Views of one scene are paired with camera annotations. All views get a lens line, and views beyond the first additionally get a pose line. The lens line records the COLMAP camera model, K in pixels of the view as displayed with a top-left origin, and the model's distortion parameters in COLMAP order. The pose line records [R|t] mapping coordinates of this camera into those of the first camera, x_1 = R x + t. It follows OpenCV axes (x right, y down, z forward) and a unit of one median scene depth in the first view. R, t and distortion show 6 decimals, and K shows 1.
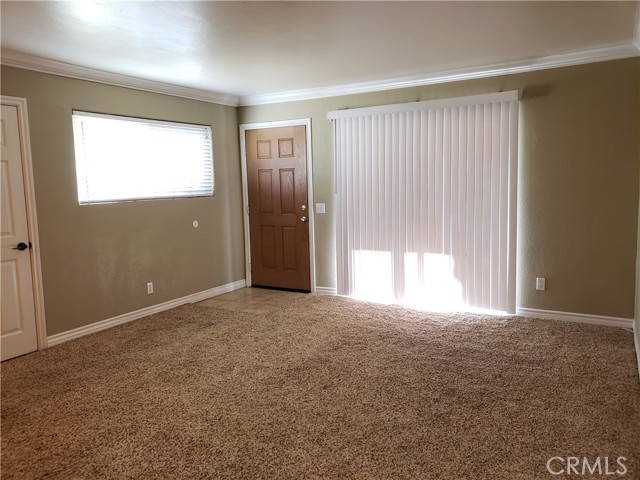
lens RADIAL K [[499.9, 0, 319.4], [0, 499.9, 237.6], [0, 0, 1]] dist [0.039276, -0.012368]
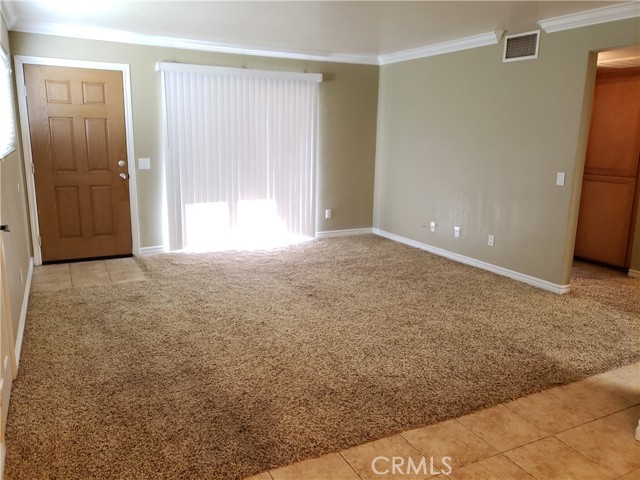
lens RADIAL K [[499.9, 0, 322.1], [0, 499.9, 227.0], [0, 0, 1]] dist [0.039276, -0.012368]
pose [[0.525893, -0.122404, 0.841697, -0.639758], [0.070687, 0.992457, 0.100164, -0.011803], [-0.847608, 0.006822, 0.530579, 0.215571]]
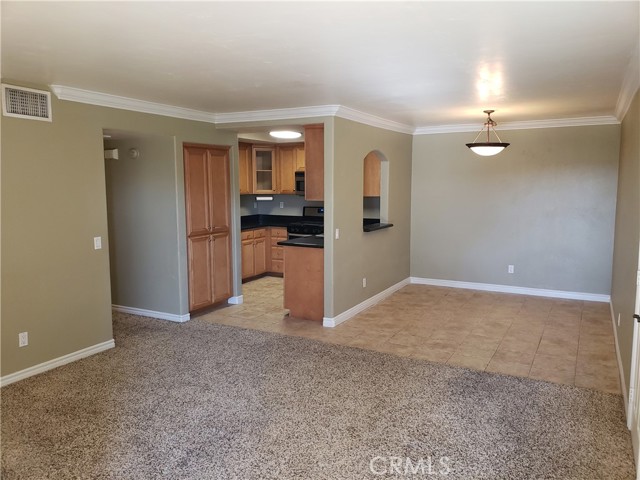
lens RADIAL K [[499.9, 0, 304.9], [0, 499.9, 226.8], [0, 0, 1]] dist [0.039276, -0.012368]
pose [[-0.999188, 0.033077, -0.022997, -0.108631], [0.027568, 0.977663, 0.208364, -0.165265], [0.029376, 0.207560, -0.977781, 1.103708]]
